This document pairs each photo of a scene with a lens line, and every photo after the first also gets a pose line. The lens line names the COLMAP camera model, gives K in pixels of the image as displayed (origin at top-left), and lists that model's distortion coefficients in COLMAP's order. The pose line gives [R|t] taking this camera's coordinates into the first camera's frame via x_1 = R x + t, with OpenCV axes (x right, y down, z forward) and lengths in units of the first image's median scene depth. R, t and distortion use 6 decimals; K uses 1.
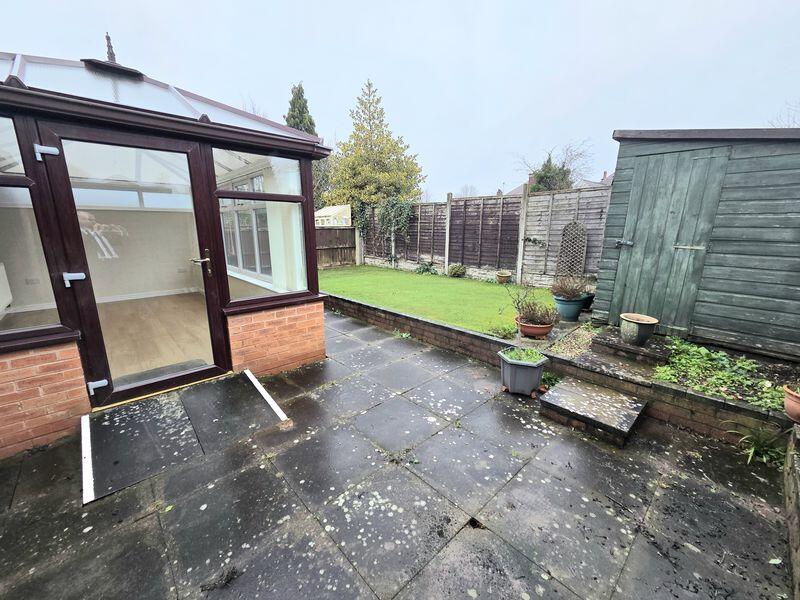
lens RADIAL K [[331.3, 0, 397.7], [0, 331.3, 300.9], [0, 0, 1]] dist [0.000768, -0.000668]
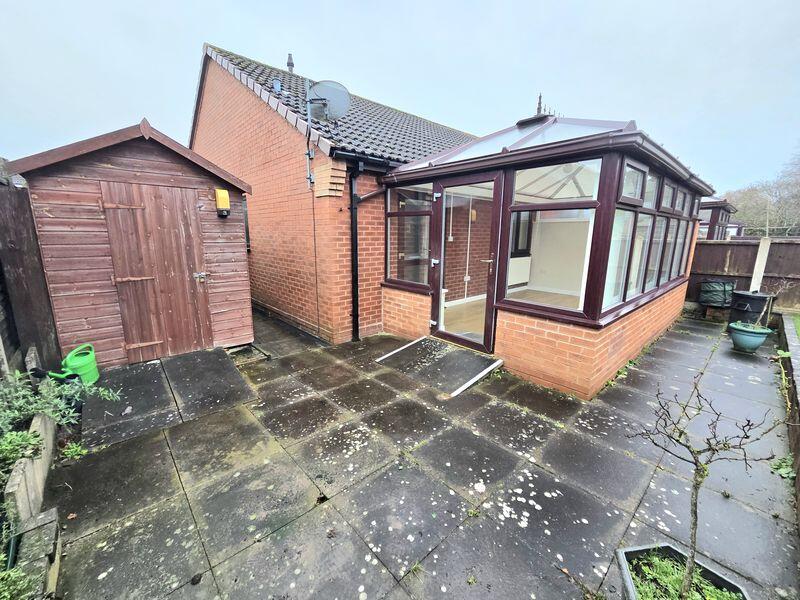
lens RADIAL K [[324.5, 0, 384.6], [0, 324.5, 297.8], [0, 0, 1]] dist [0.001149, -0.000123]
pose [[-0.035896, 0.198710, -0.979401, 0.814347], [-0.225983, 0.953033, 0.201642, -0.174289], [0.973470, 0.228566, 0.010695, 0.725856]]
